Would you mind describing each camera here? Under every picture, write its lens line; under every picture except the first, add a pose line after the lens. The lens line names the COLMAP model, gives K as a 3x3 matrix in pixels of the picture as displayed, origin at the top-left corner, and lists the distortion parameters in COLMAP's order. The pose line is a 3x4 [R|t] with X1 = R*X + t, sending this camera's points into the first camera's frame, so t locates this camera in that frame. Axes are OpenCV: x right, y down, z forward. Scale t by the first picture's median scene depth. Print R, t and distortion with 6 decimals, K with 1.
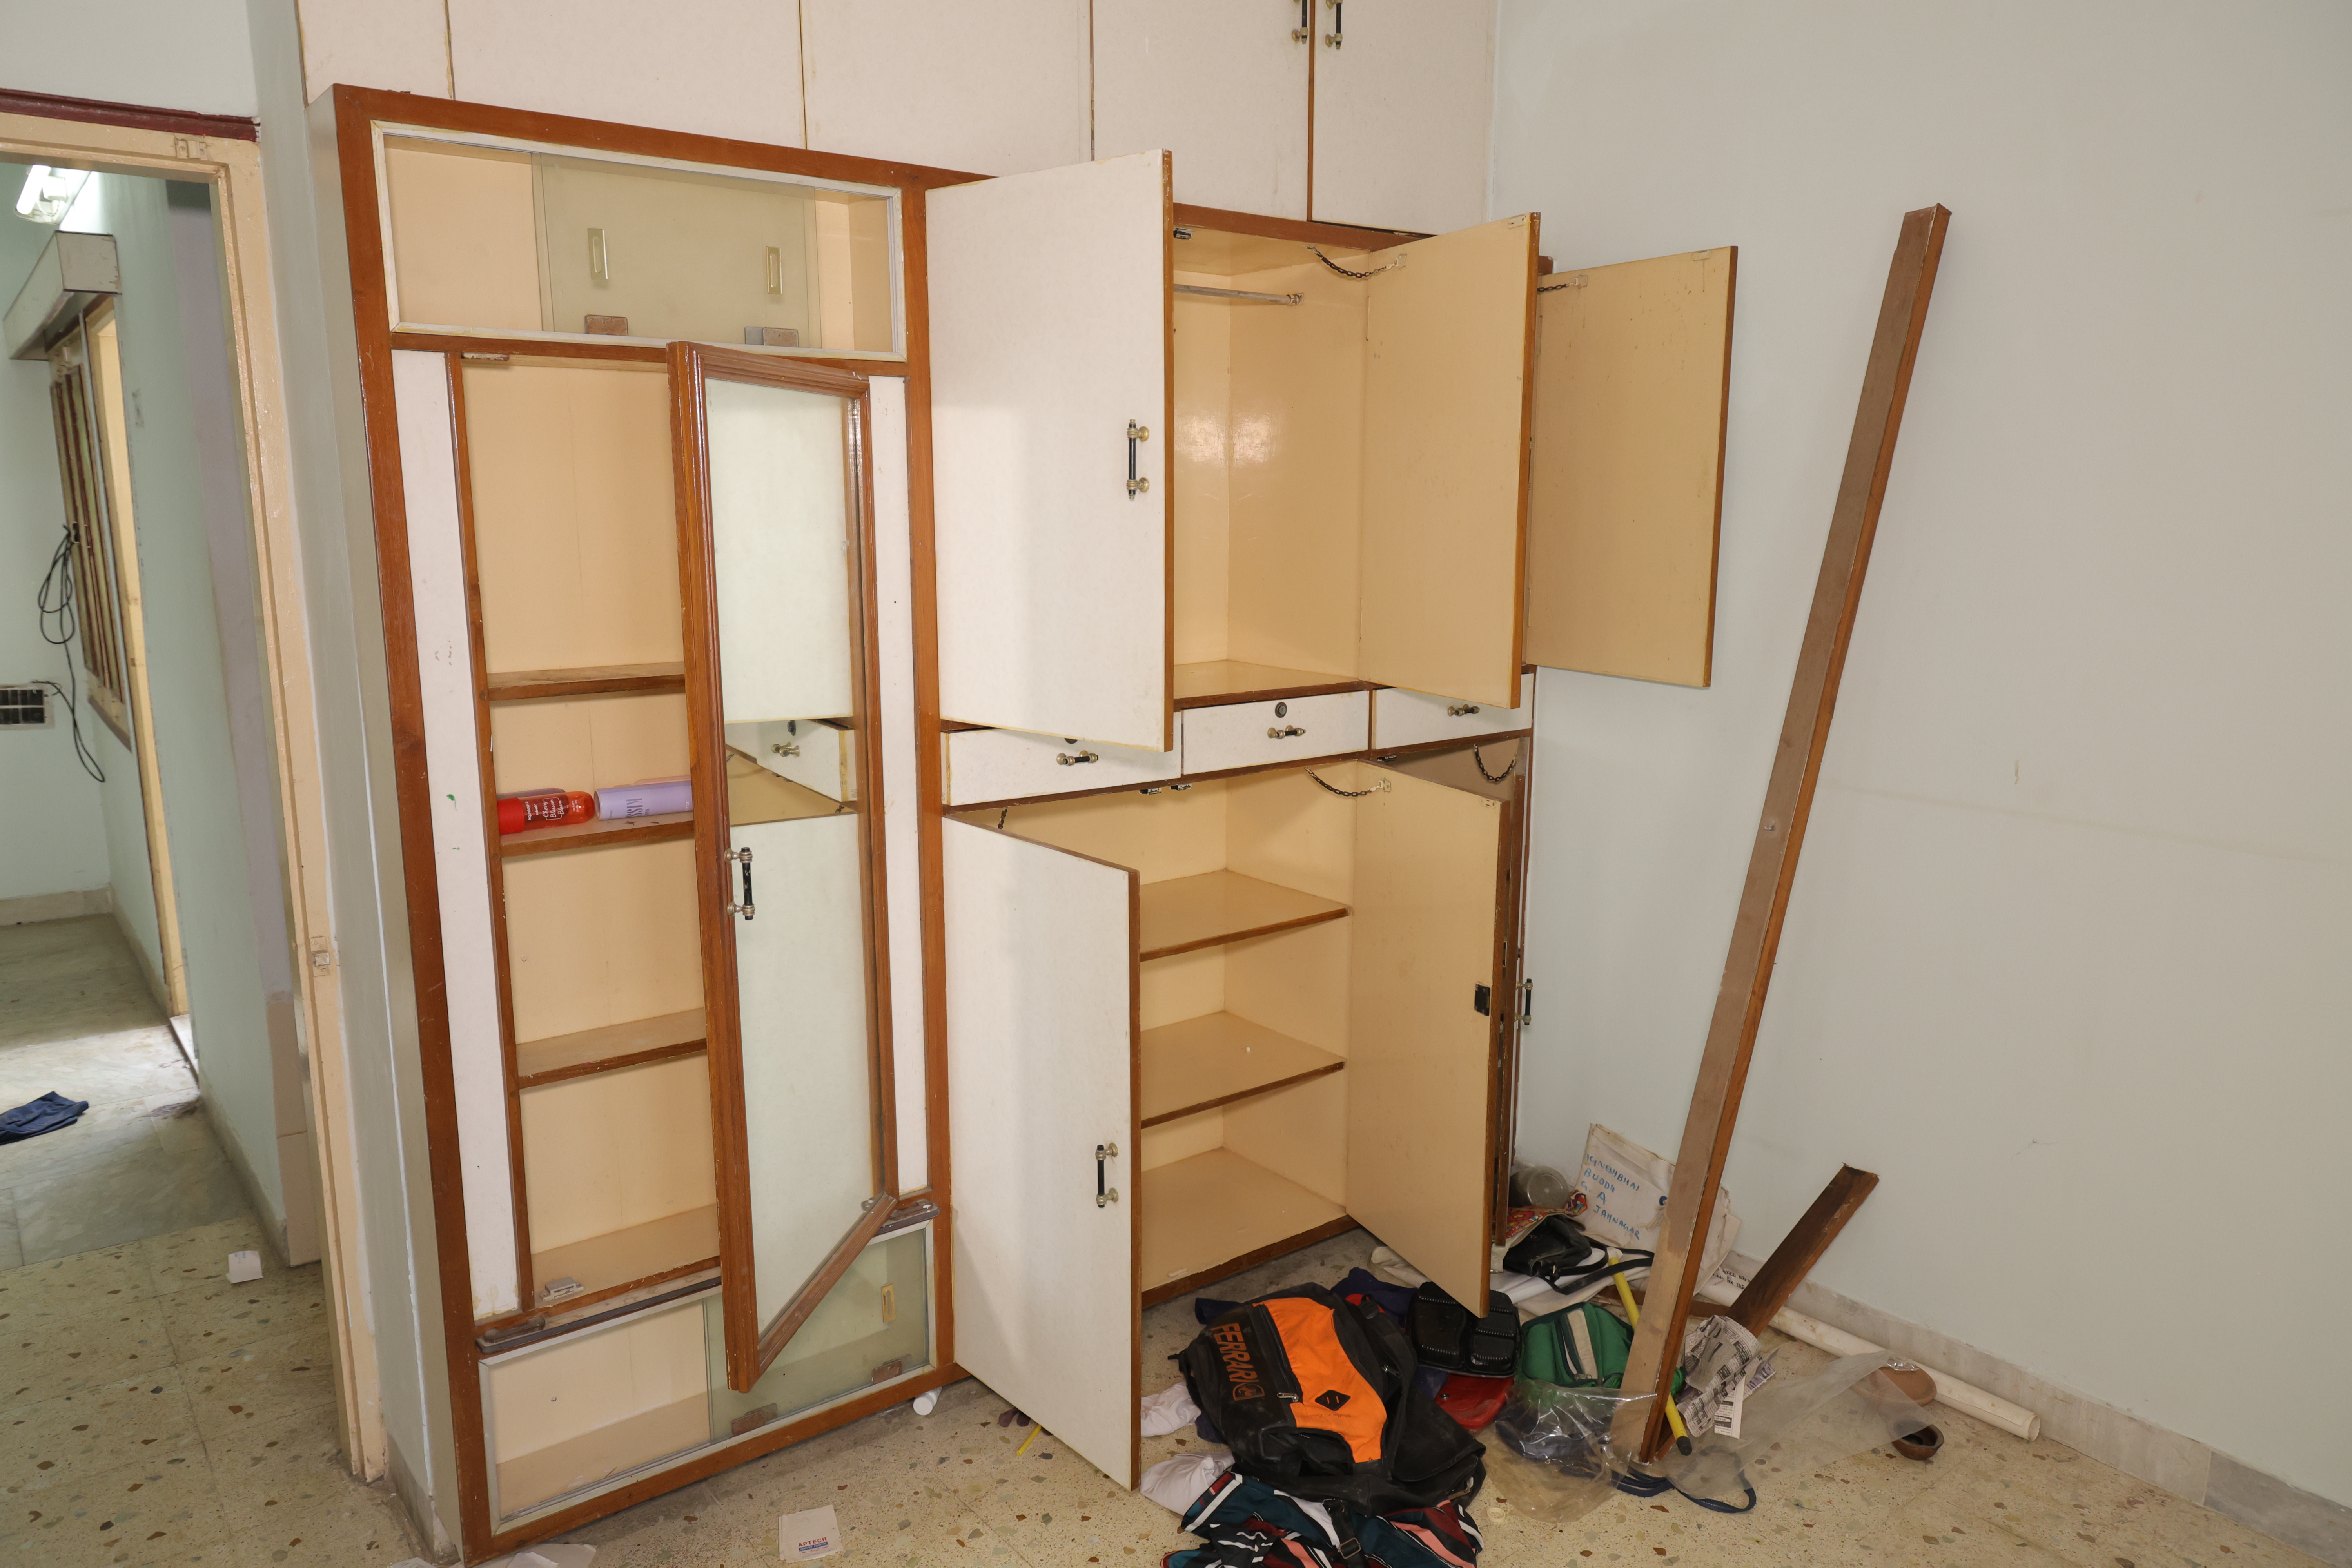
lens RADIAL K [[1625.5, 0, 1175.9], [0, 1625.5, 786.3], [0, 0, 1]] dist [0.005162, 0.008996]
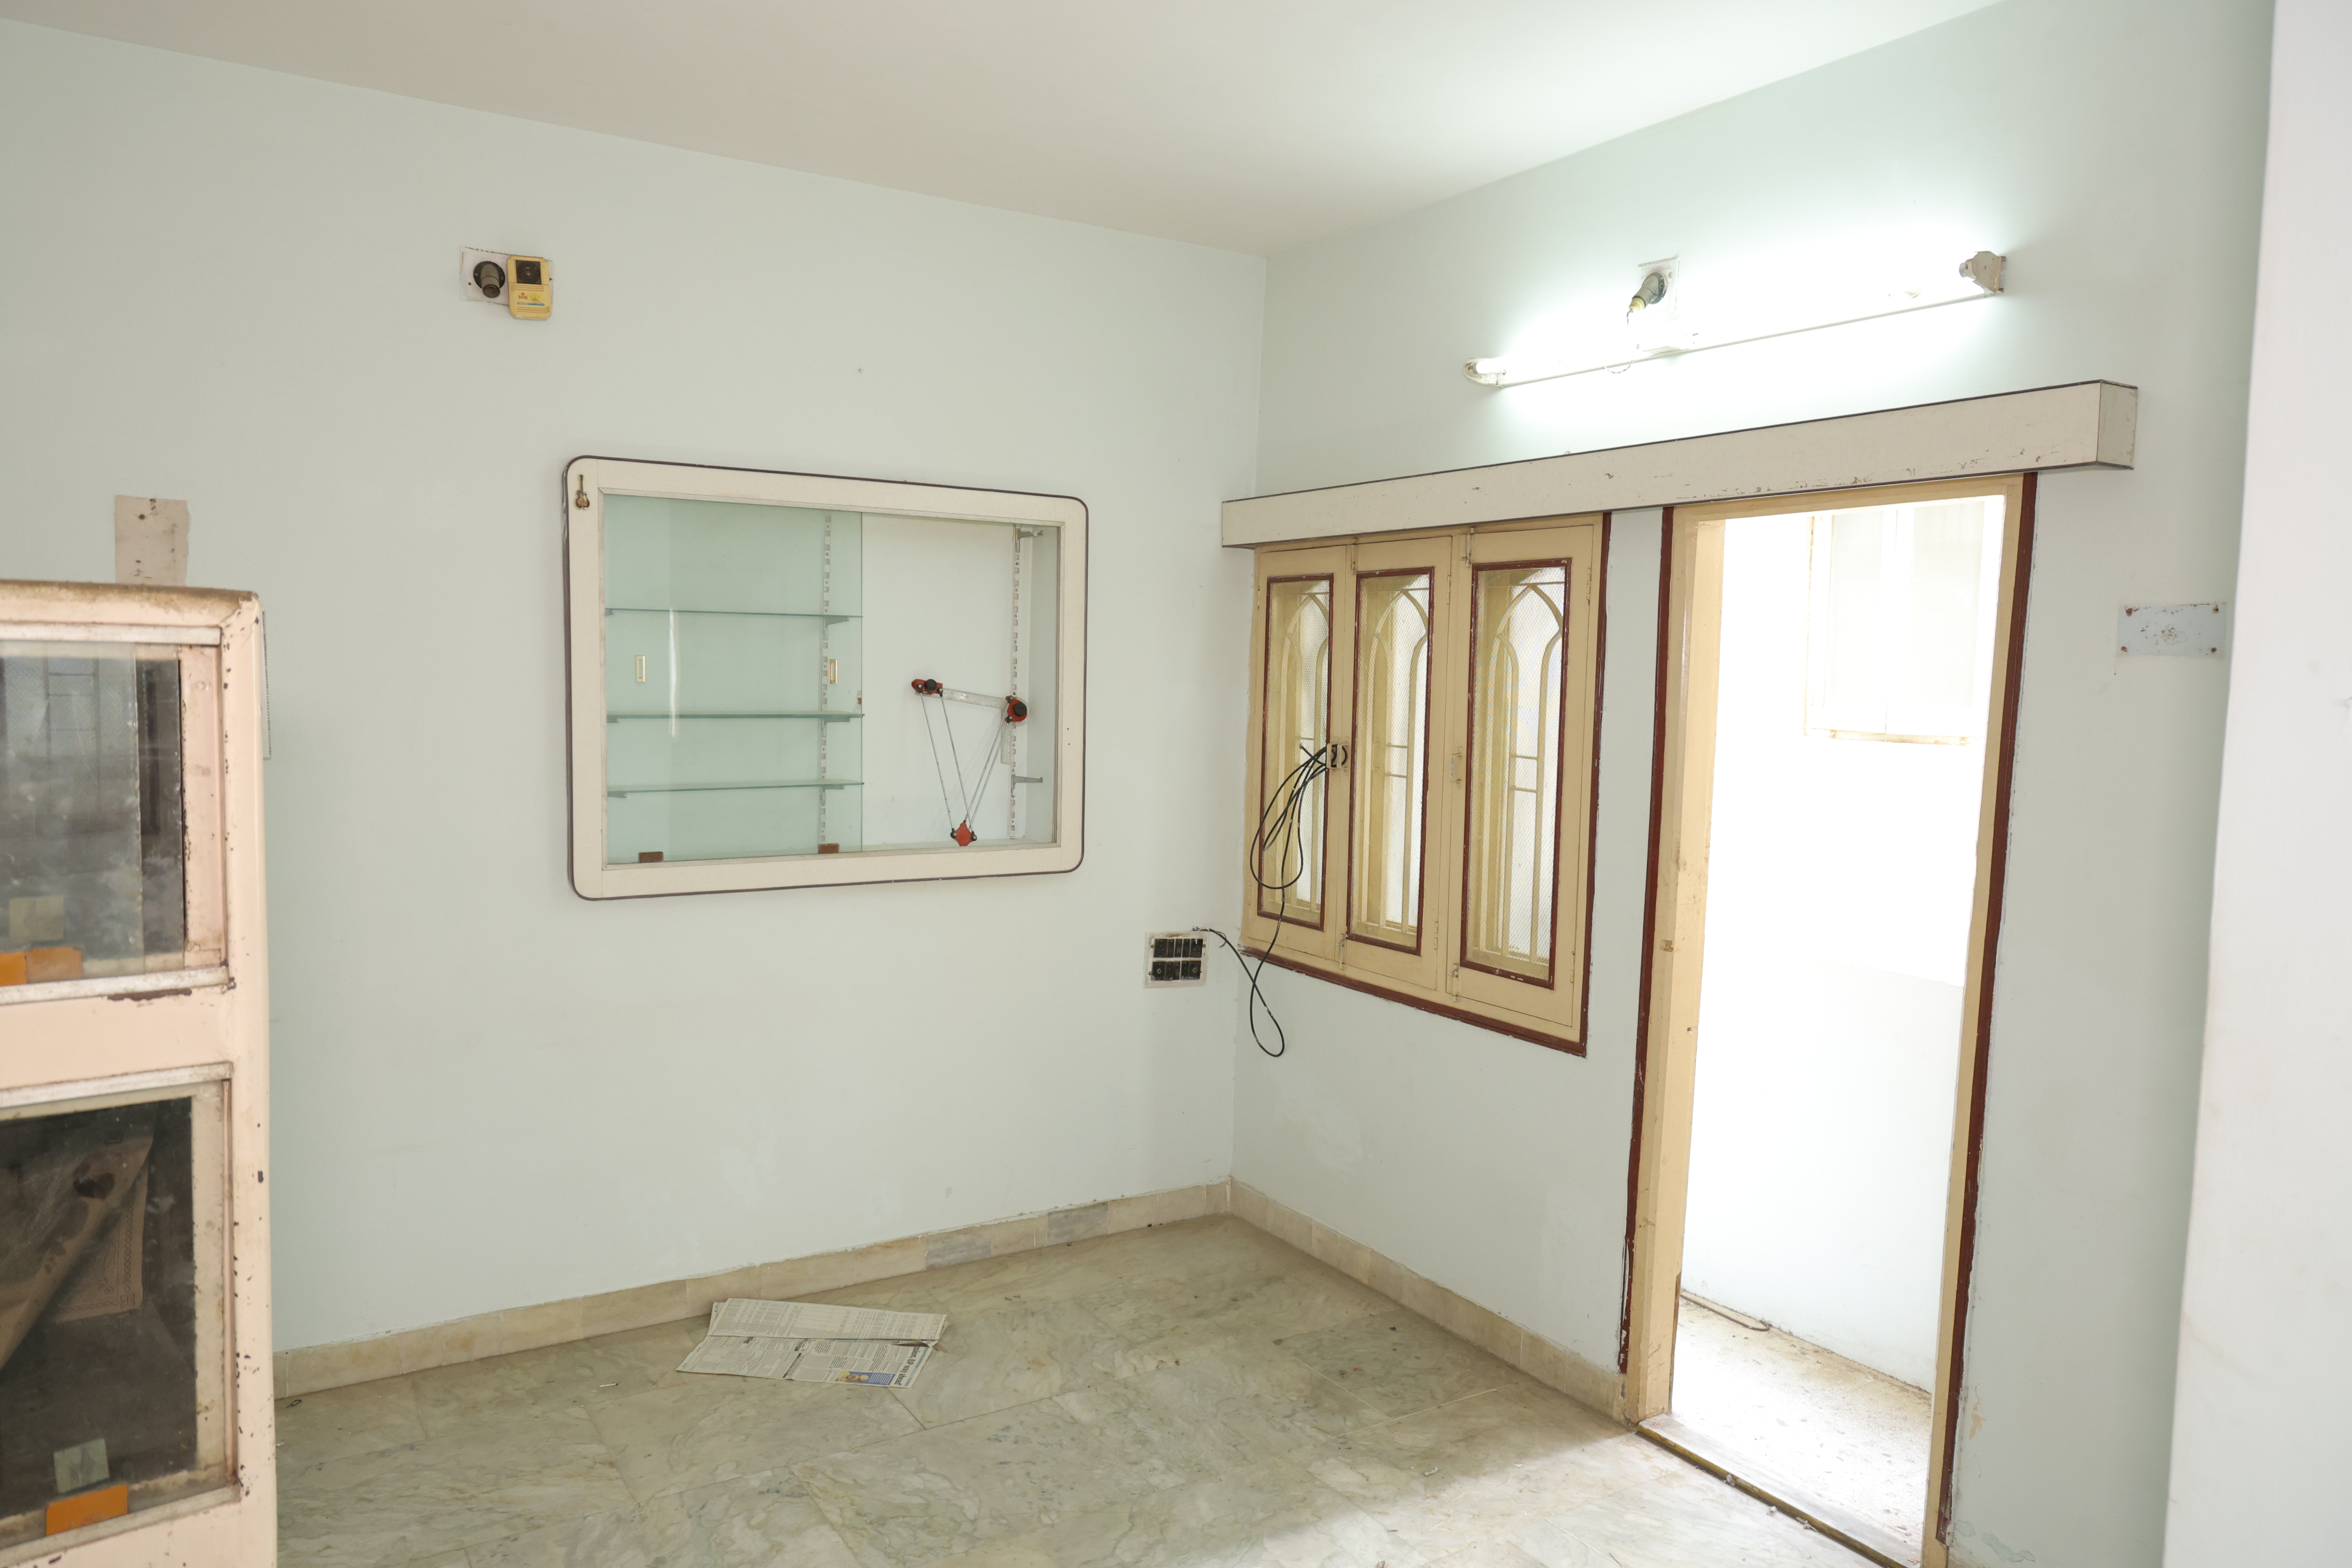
lens RADIAL K [[1625.5, 0, 1174.0], [0, 1625.5, 788.3], [0, 0, 1]] dist [0.005162, 0.008996]
pose [[0.994523, 0.028388, -0.100587, -0.630862], [-0.039033, 0.993654, -0.105494, -0.047738], [0.096954, 0.108842, 0.989320, 0.183040]]
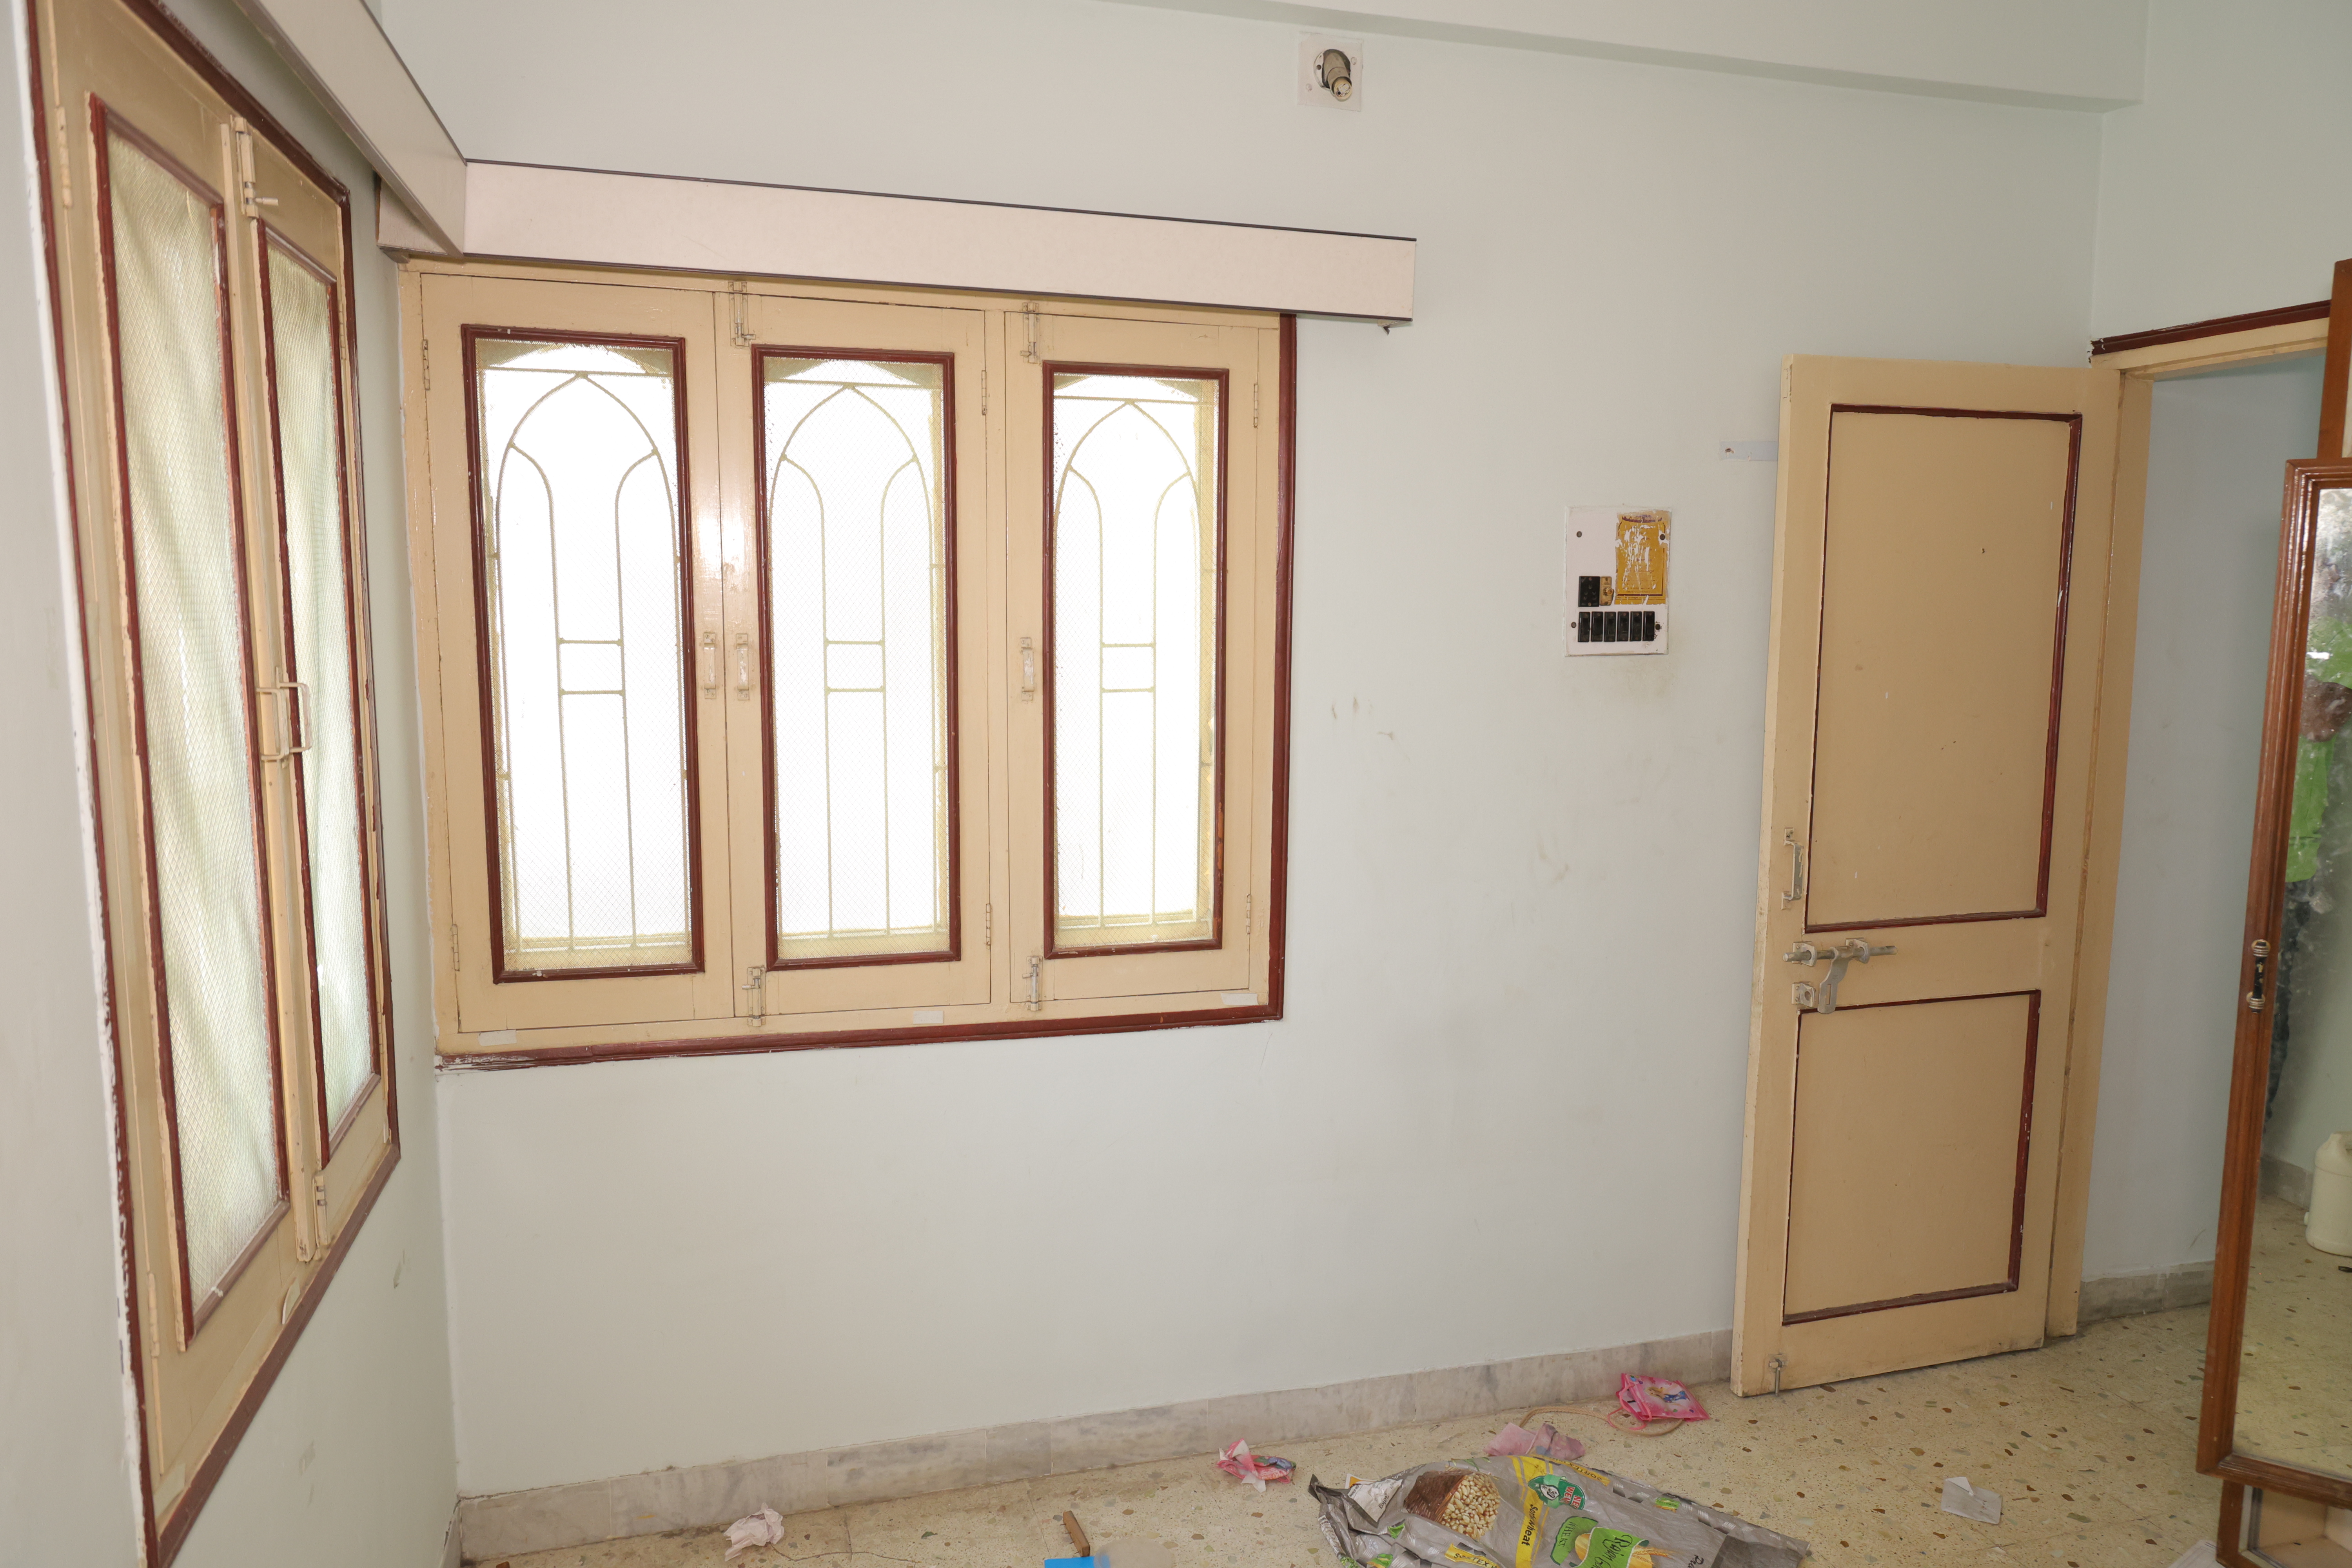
lens RADIAL K [[1625.5, 0, 1181.2], [0, 1625.5, 784.3], [0, 0, 1]] dist [0.005162, 0.008996]
pose [[0.357817, -0.133093, 0.924258, -0.967303], [0.144352, 0.985776, 0.086067, -0.128517], [-0.922567, 0.102622, 0.371940, 0.631943]]
